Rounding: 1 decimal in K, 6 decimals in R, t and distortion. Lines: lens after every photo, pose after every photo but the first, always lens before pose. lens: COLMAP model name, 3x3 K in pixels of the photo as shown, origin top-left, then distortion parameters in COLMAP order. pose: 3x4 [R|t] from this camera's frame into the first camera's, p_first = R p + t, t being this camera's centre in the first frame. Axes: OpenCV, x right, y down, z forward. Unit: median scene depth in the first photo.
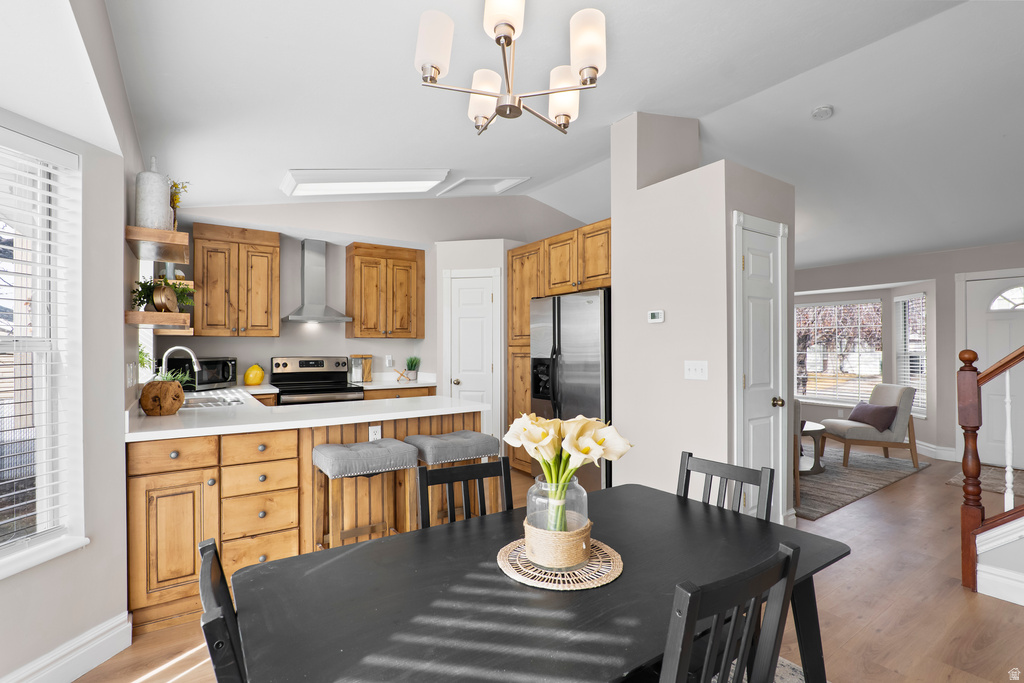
lens RADIAL K [[482.2, 0, 505.6], [0, 482.2, 342.1], [0, 0, 1]] dist [-0.005819, 0.000850]
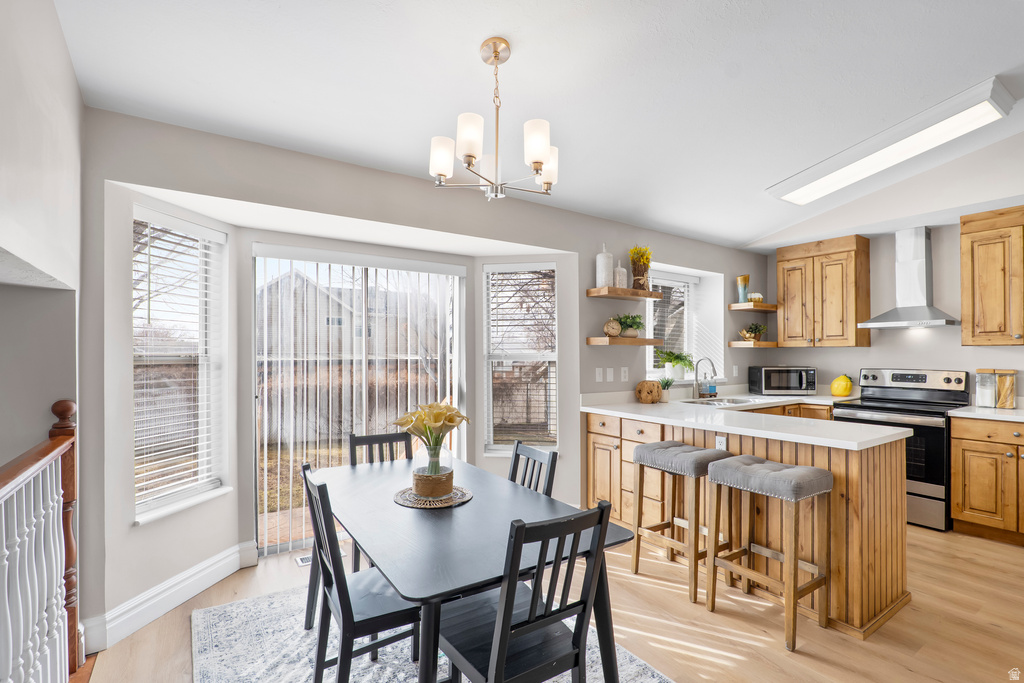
lens RADIAL K [[482.2, 0, 507.1], [0, 482.2, 349.1], [0, 0, 1]] dist [-0.005819, 0.000850]
pose [[0.006186, -0.008150, -0.999948, 0.473954], [0.010805, 0.999909, -0.008082, -0.006200], [0.999922, -0.010755, 0.006273, 0.333070]]
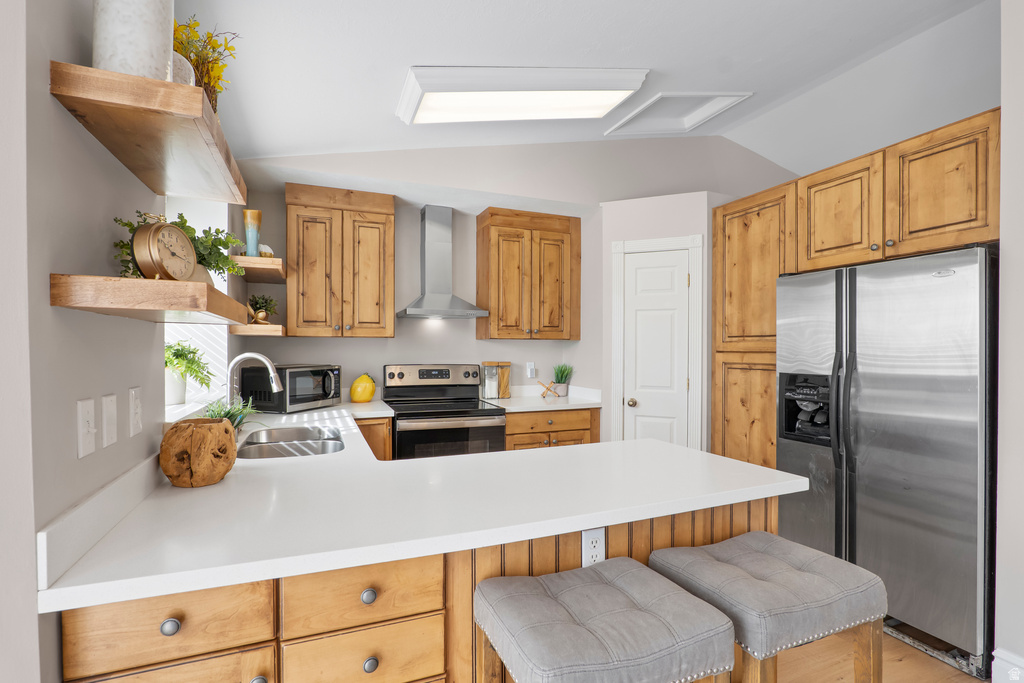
lens RADIAL K [[482.2, 0, 504.6], [0, 482.2, 351.9], [0, 0, 1]] dist [-0.005819, 0.000850]
pose [[0.979313, 0.007566, -0.202210, -0.162680], [-0.003561, 0.999790, 0.020161, -0.004533], [0.202320, -0.019024, 0.979135, 0.327071]]
